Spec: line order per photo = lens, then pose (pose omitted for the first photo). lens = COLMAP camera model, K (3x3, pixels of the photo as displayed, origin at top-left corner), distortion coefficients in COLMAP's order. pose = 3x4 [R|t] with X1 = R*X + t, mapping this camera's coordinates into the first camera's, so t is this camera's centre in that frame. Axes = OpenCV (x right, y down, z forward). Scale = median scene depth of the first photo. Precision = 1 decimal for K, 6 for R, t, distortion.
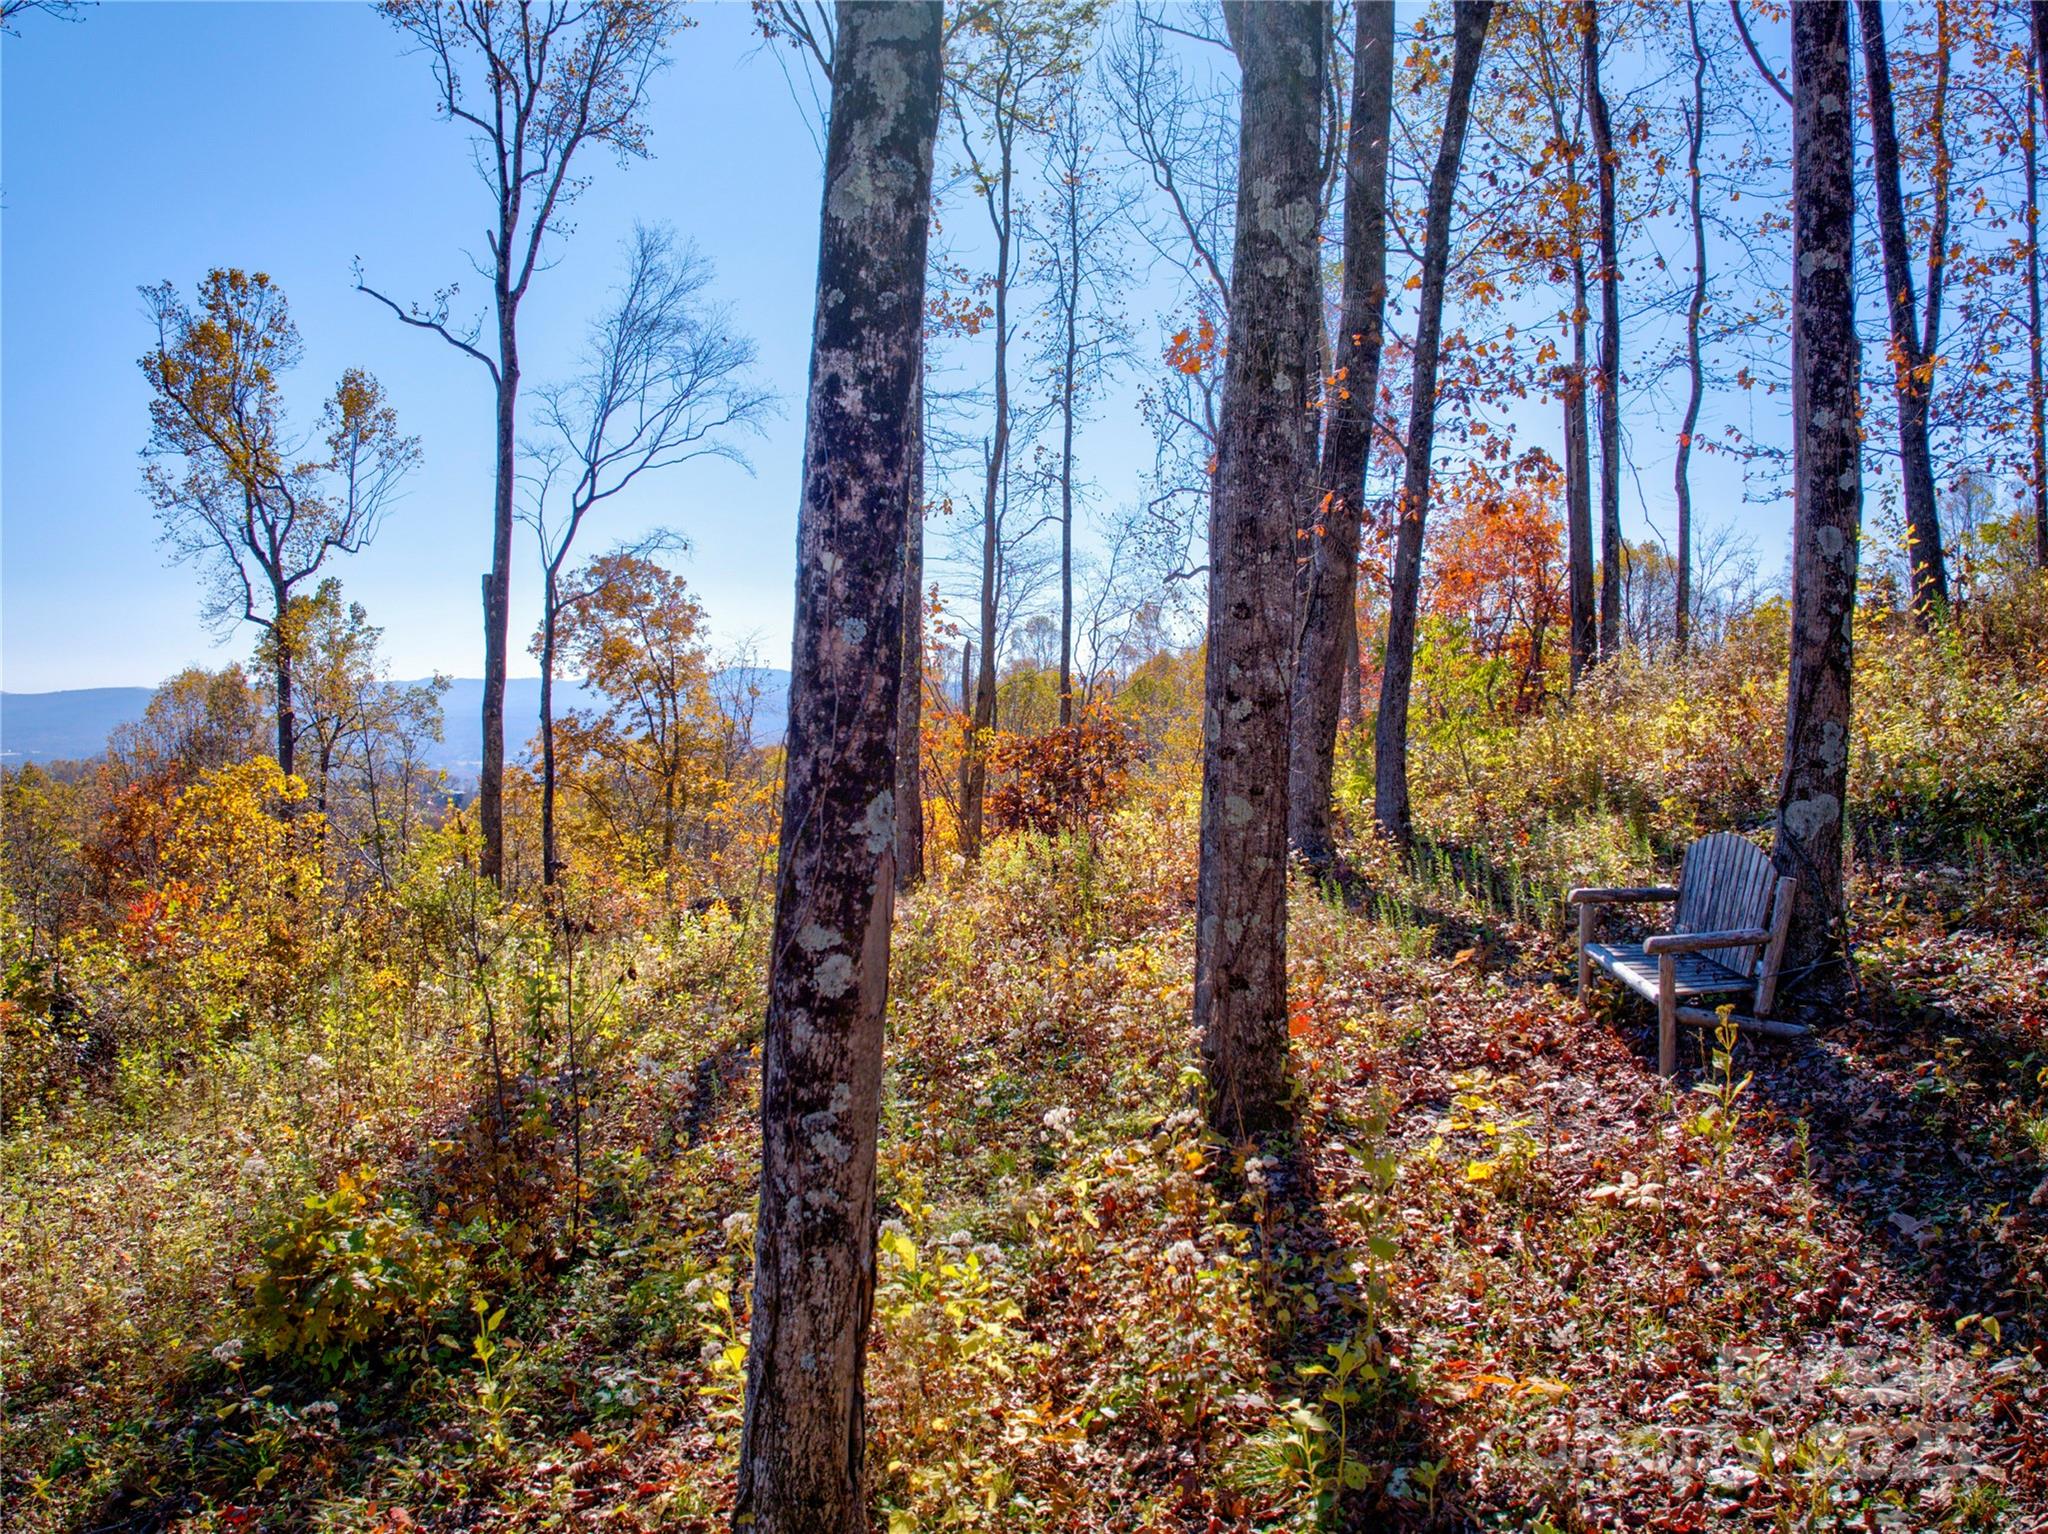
lens RADIAL K [[1576.2, 0, 1031.0], [0, 1576.2, 725.6], [0, 0, 1]] dist [-0.099544, -0.020407]
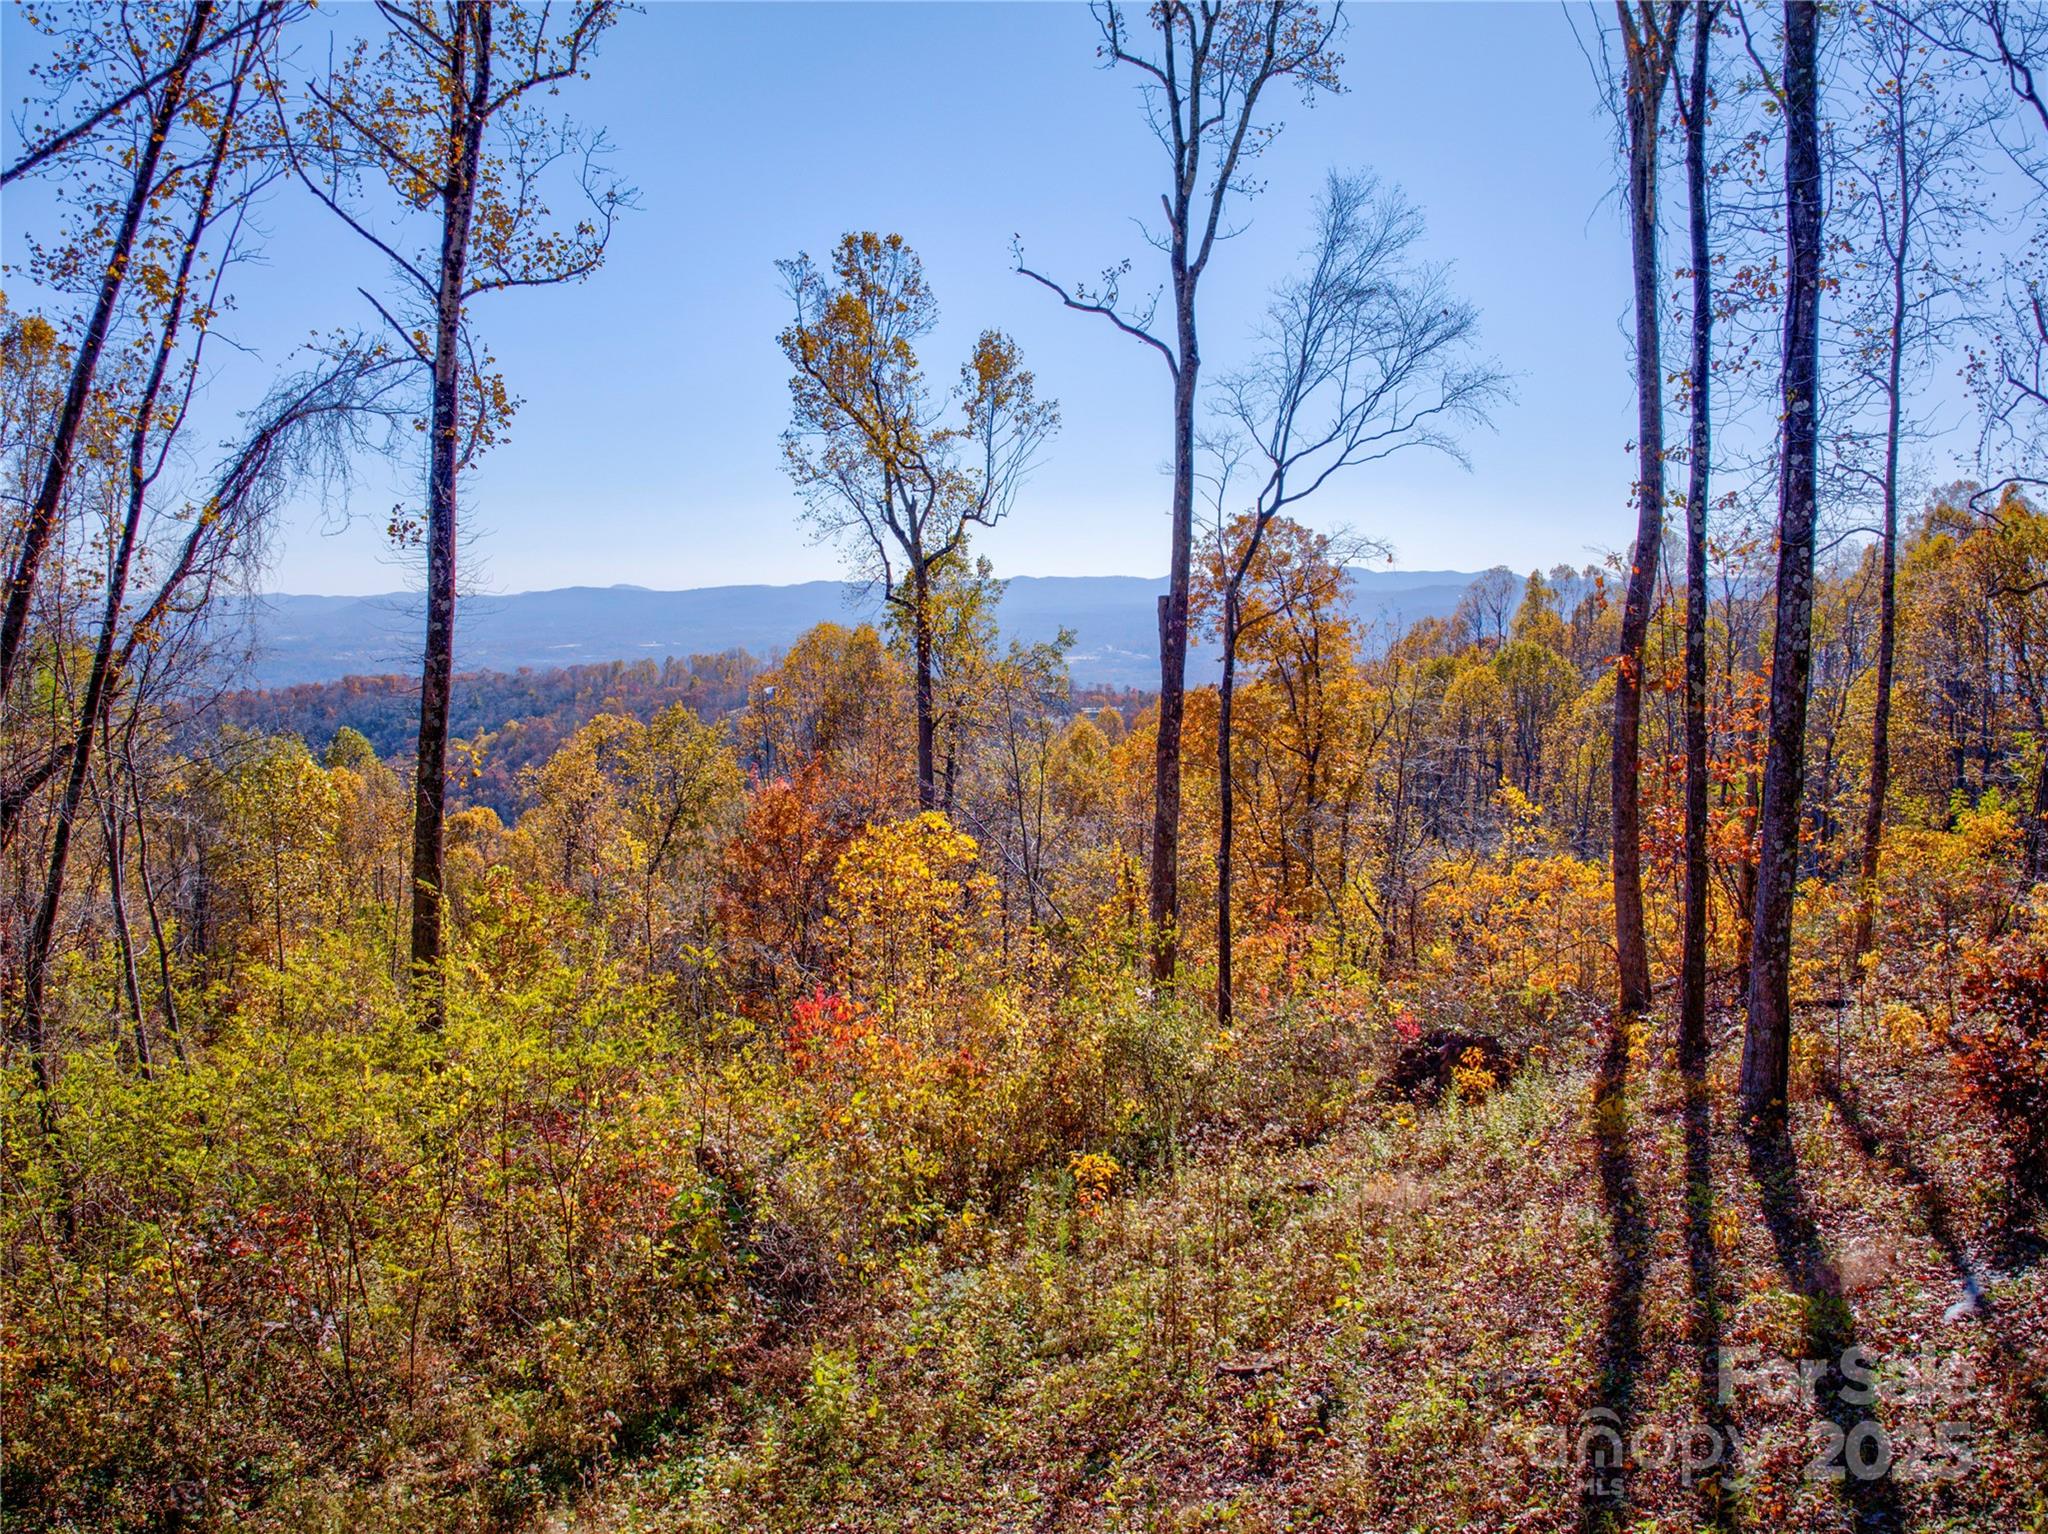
lens RADIAL K [[1576.2, 0, 1036.2], [0, 1576.2, 725.8], [0, 0, 1]] dist [-0.099544, -0.020407]
pose [[0.935691, 0.029442, -0.351590, -0.103366], [-0.006473, 0.997777, 0.066329, -0.082176], [0.352761, -0.059787, 0.933801, 0.143499]]
